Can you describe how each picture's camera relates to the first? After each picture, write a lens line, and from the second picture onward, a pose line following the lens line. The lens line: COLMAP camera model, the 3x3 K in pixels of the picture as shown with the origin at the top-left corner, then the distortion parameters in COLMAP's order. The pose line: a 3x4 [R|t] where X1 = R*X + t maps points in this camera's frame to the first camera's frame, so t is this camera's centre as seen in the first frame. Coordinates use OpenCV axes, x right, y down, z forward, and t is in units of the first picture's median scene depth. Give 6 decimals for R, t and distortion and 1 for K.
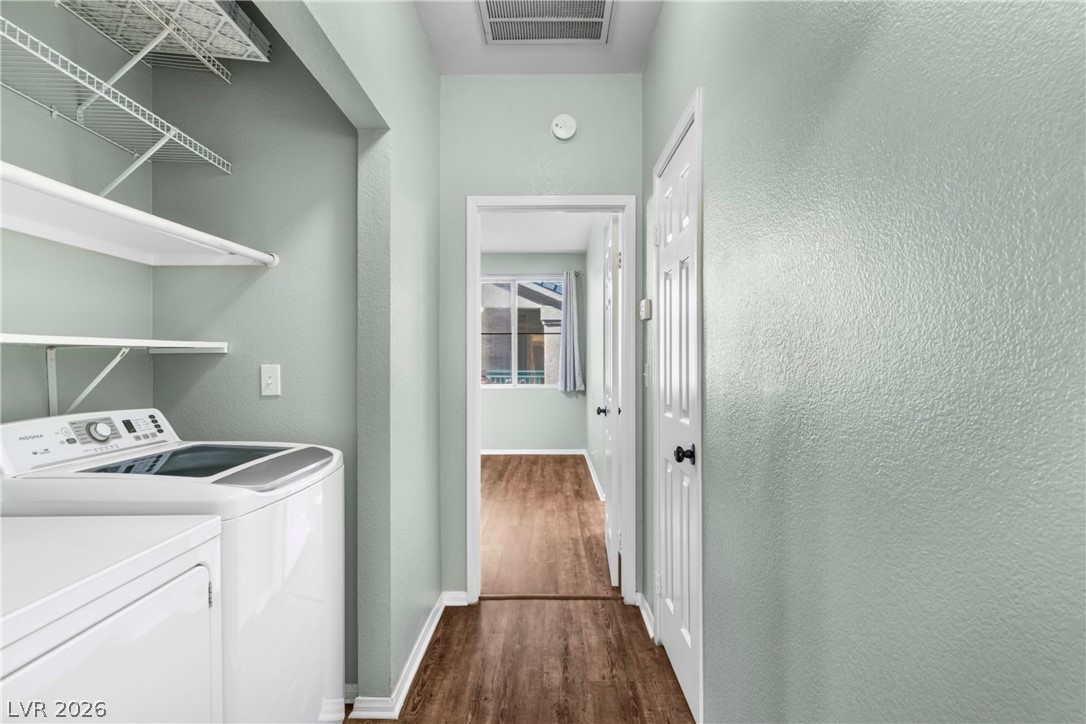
lens RADIAL K [[541.0, 0, 543.0], [0, 541.0, 362.0], [0, 0, 1]] dist [-0.000838, -0.000667]
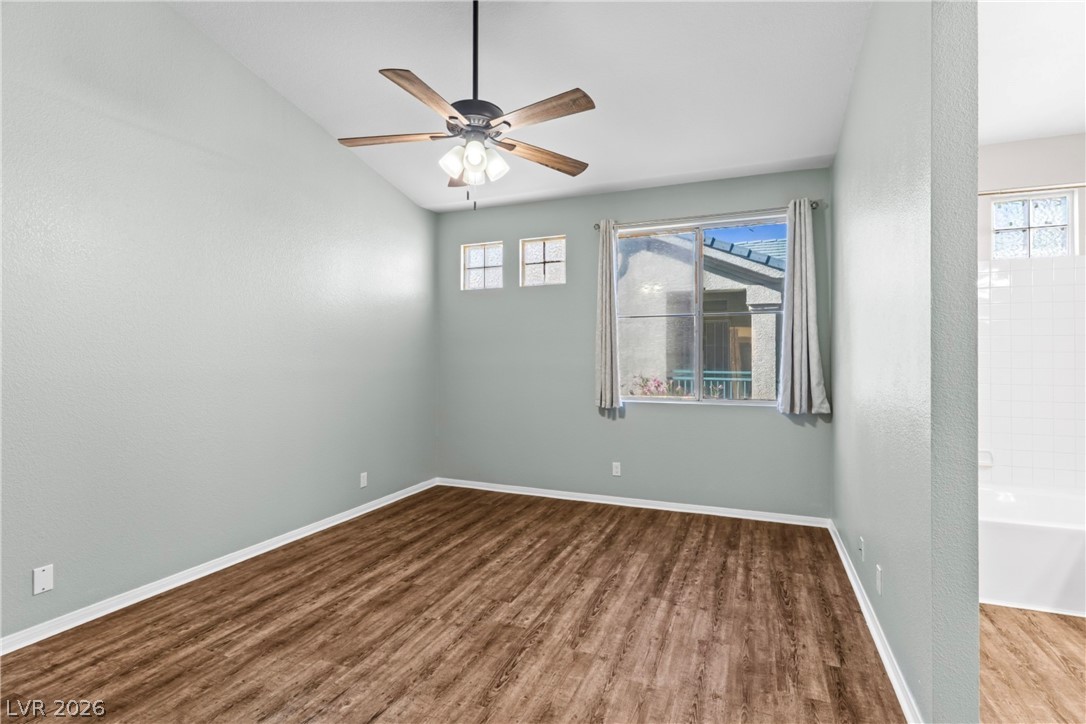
lens RADIAL K [[522.0, 0, 543.0], [0, 522.0, 362.0], [0, 0, 1]] dist [0.002314, -0.000020]
pose [[0.929331, 0.001015, -0.369247, 0.001455], [0.000234, 0.999994, 0.003338, -0.001573], [0.369249, -0.003188, 0.929325, 0.390094]]
